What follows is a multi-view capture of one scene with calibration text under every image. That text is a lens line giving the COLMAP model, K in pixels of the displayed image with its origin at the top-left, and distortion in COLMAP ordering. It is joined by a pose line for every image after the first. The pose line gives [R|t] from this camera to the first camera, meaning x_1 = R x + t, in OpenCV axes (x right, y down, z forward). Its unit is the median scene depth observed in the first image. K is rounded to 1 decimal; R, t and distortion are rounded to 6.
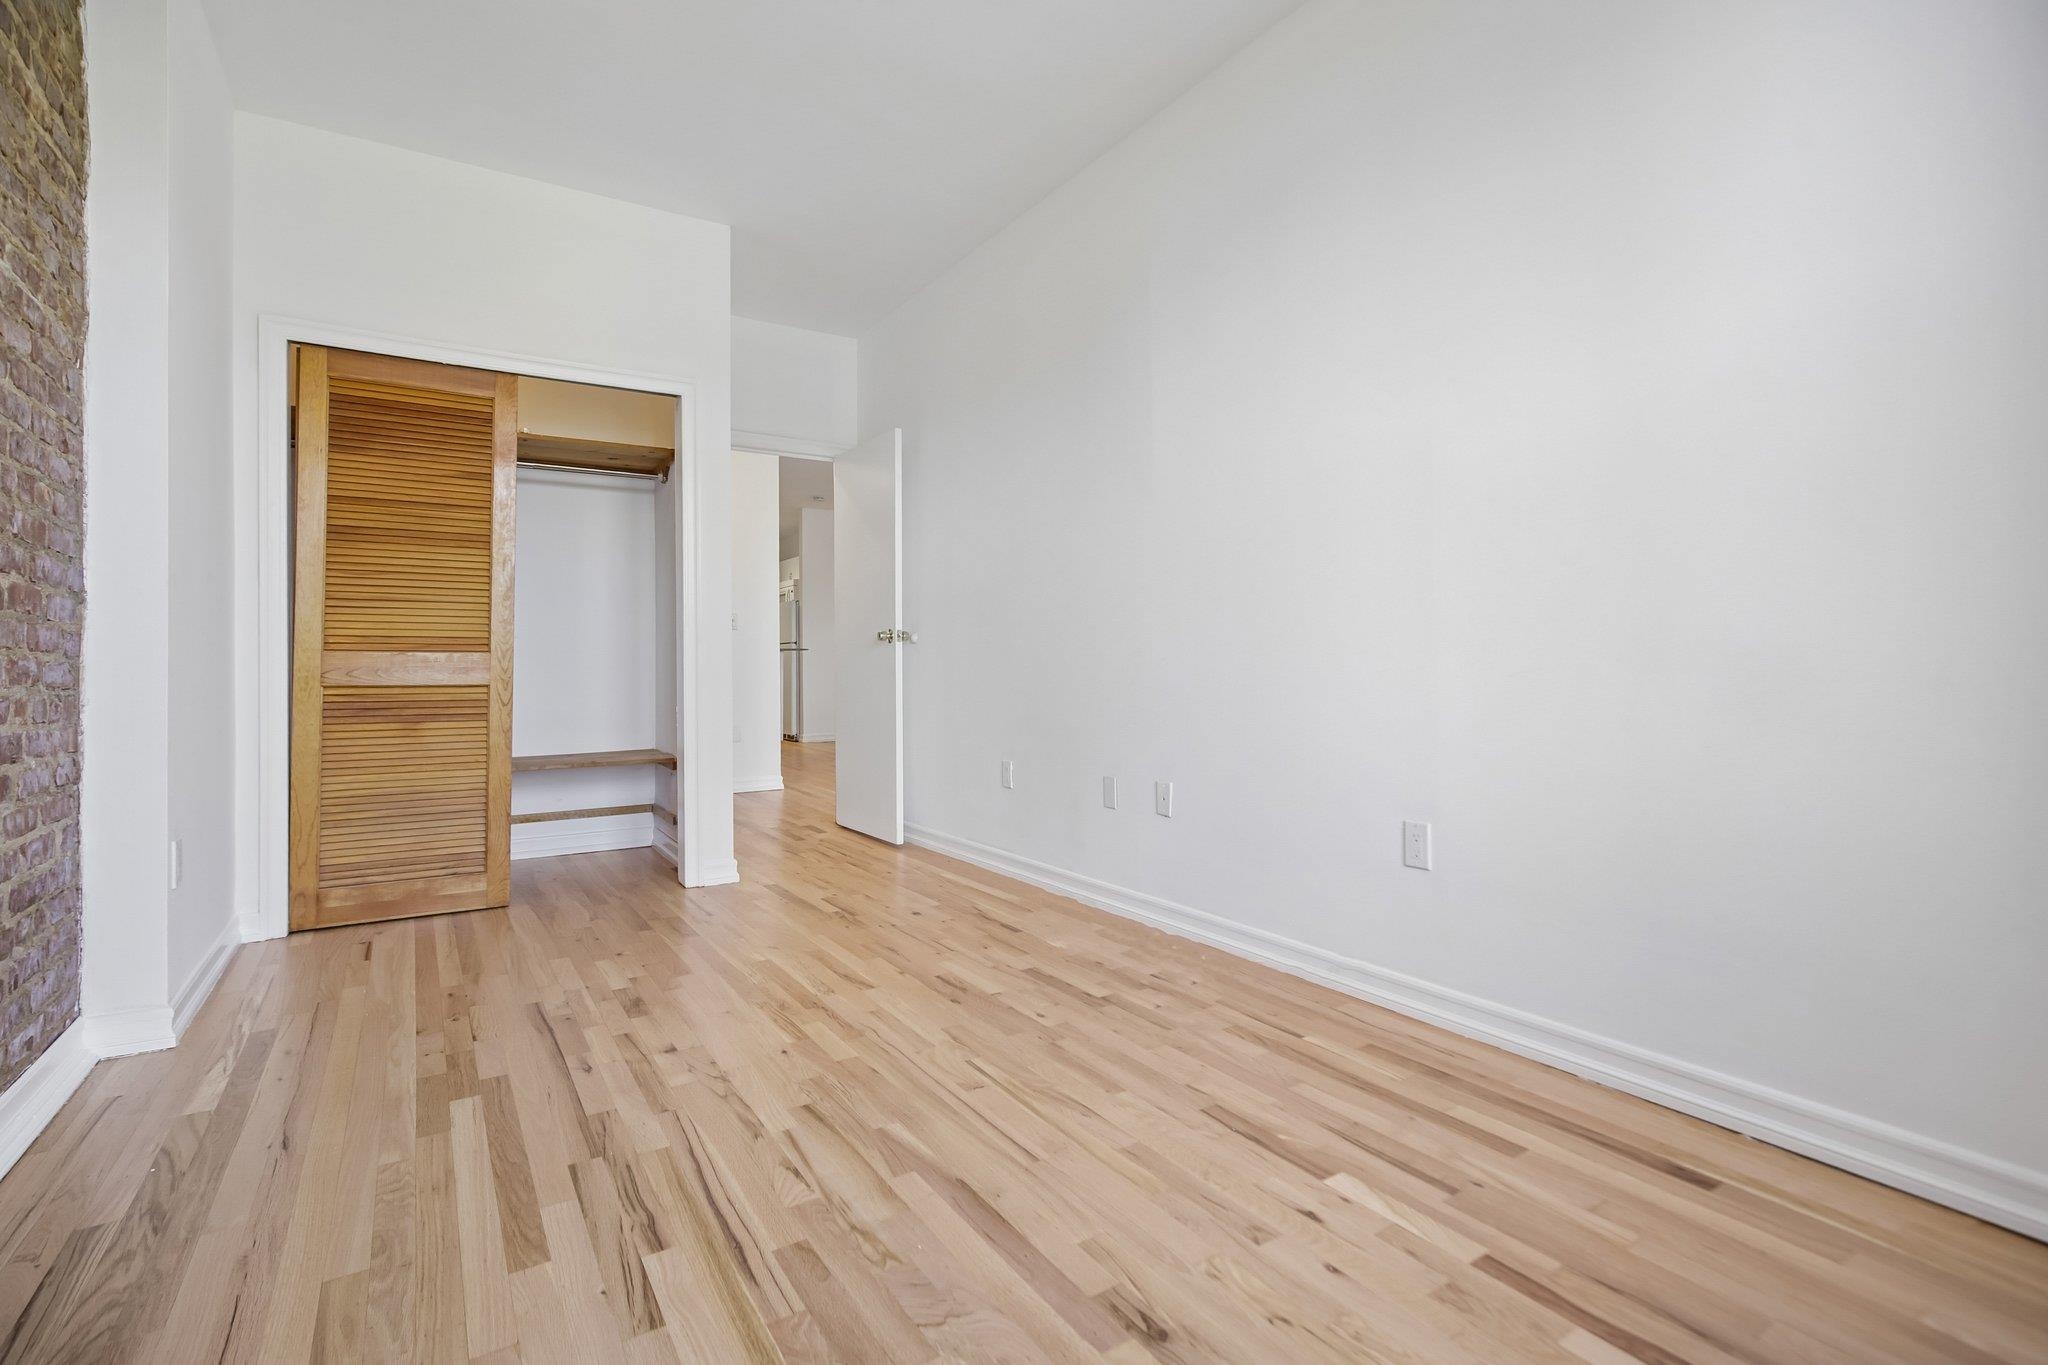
lens RADIAL K [[951.1, 0, 1025.0], [0, 951.1, 647.8], [0, 0, 1]] dist [-0.017198, 0.012373]
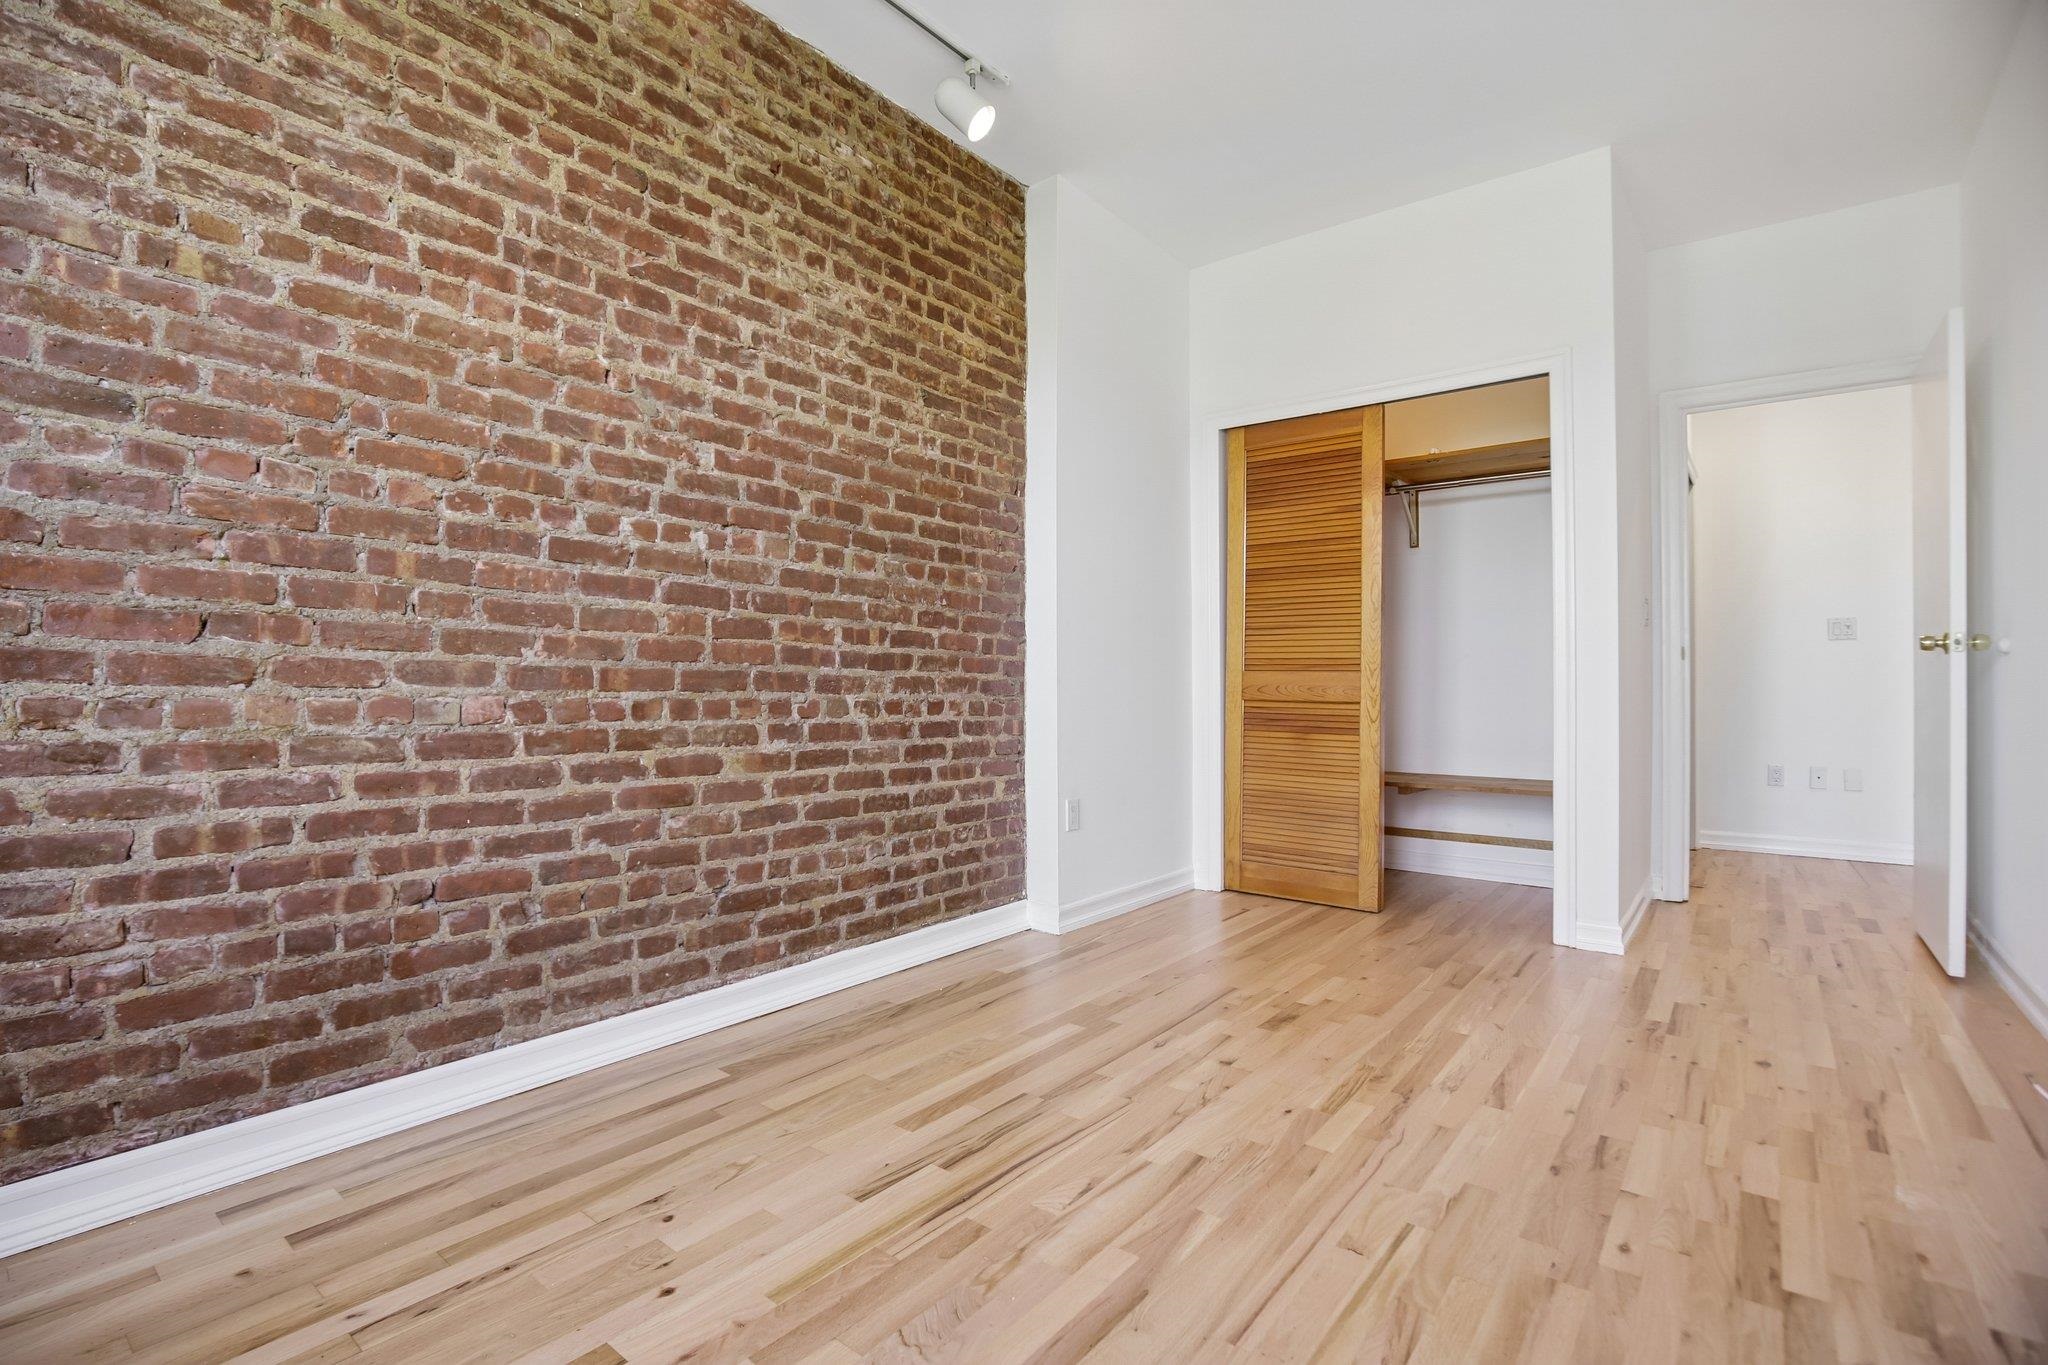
lens RADIAL K [[947.9, 0, 1016.3], [0, 947.9, 682.1], [0, 0, 1]] dist [-0.026117, 0.001621]
pose [[0.318057, 0.005707, -0.948054, 0.487821], [0.009242, 0.999916, 0.009119, 0.004847], [0.948026, -0.011662, 0.317978, 0.447799]]
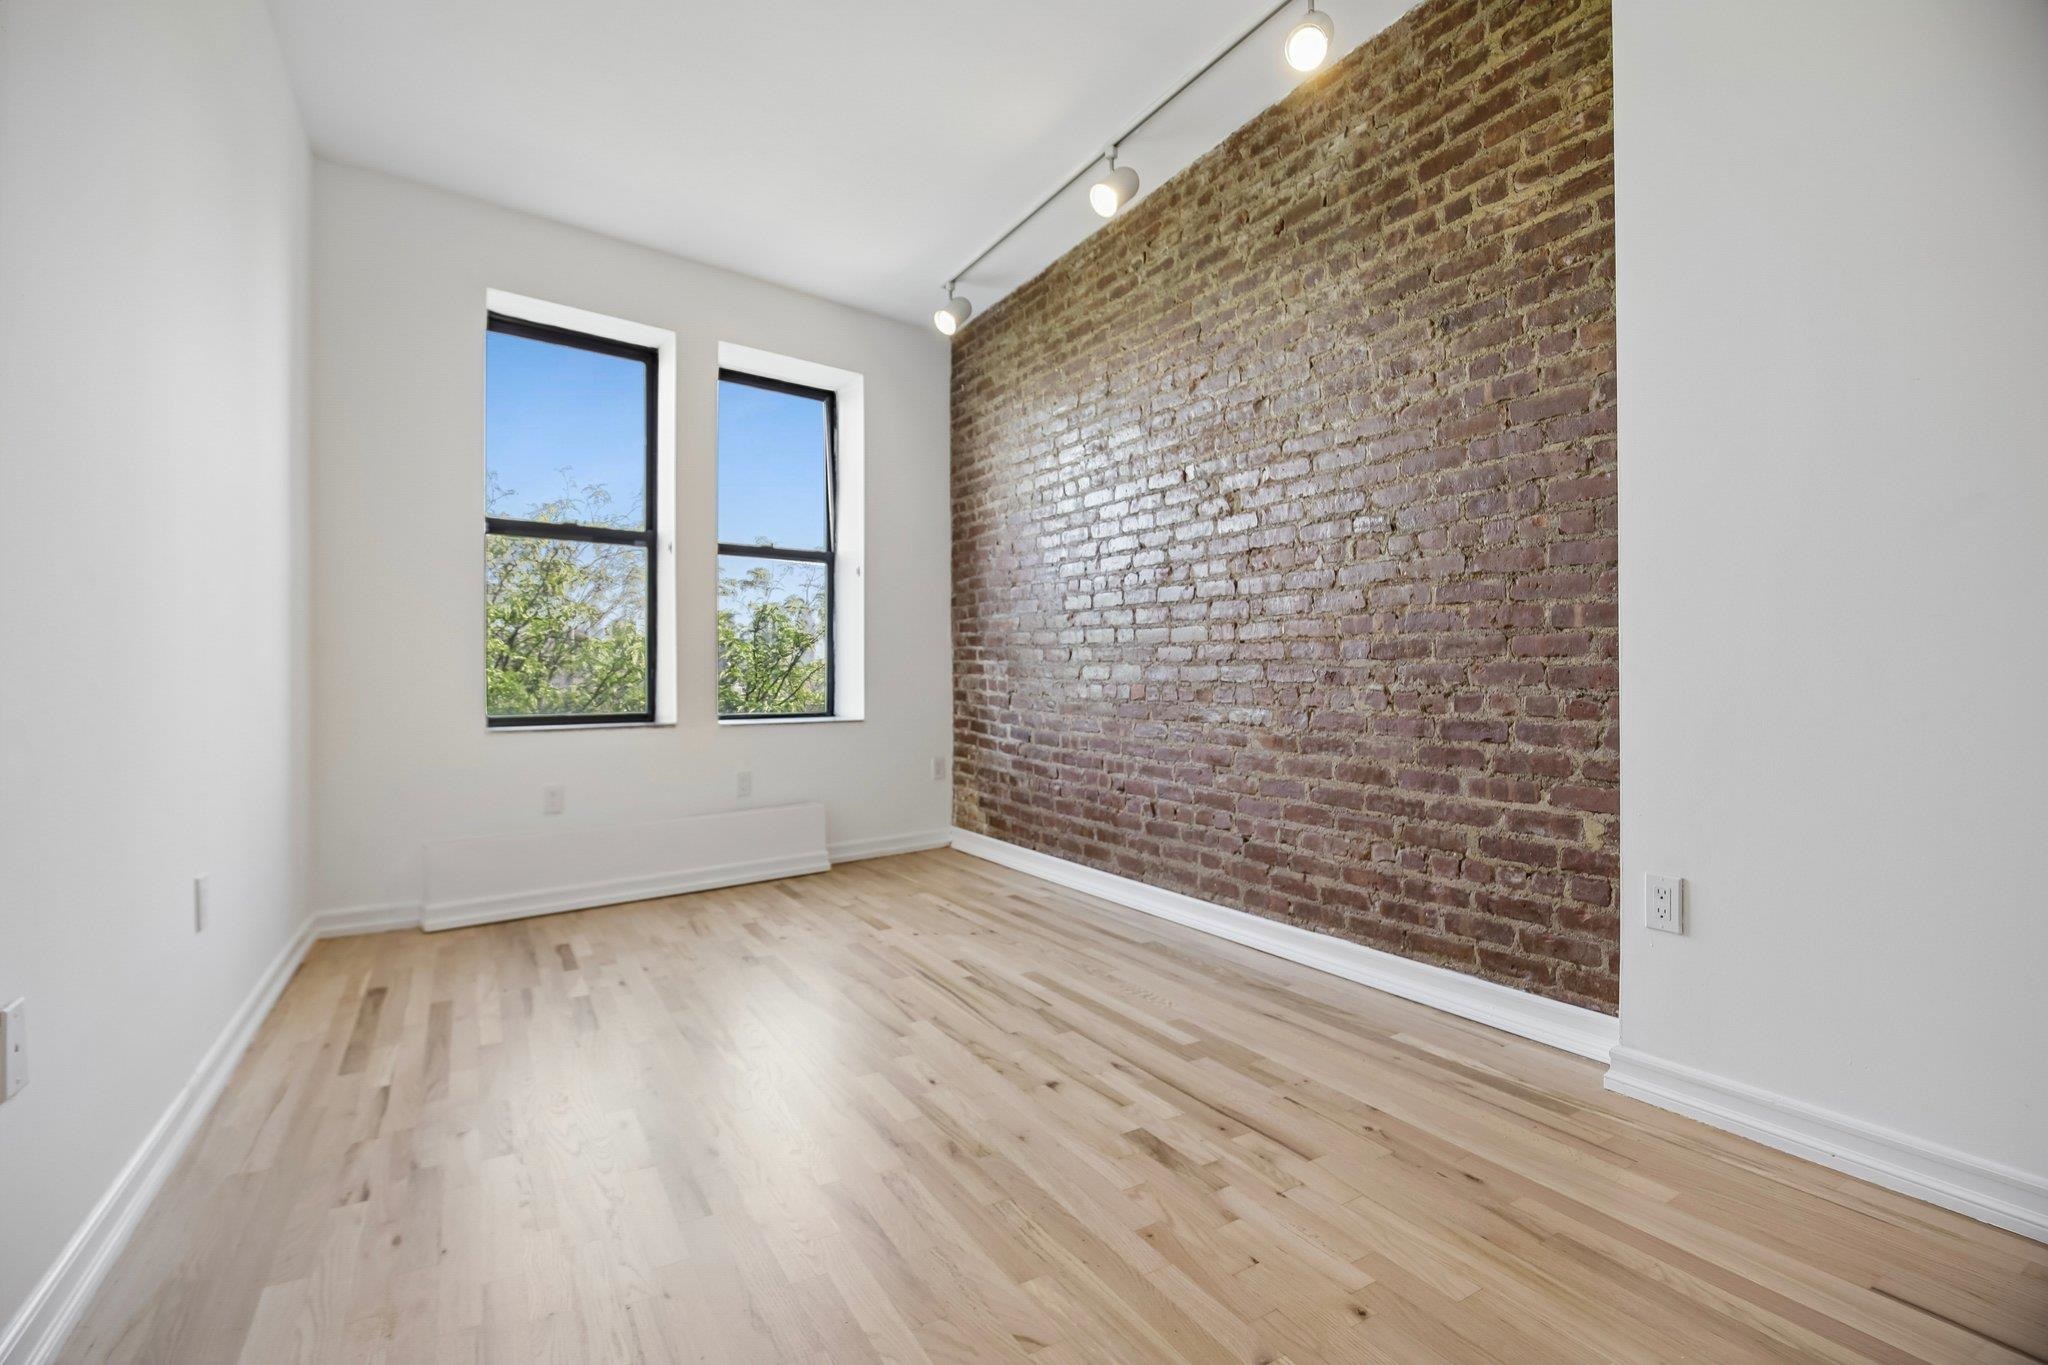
lens RADIAL K [[944.3, 0, 1024.0], [0, 944.3, 682.5], [0, 0, 1]] dist [-0.029987, 0.000377]
pose [[-0.999218, 0.015699, 0.036300, -0.366755], [0.015297, 0.999819, -0.011308, 0.033186], [-0.036471, -0.010744, -0.999277, 1.848391]]
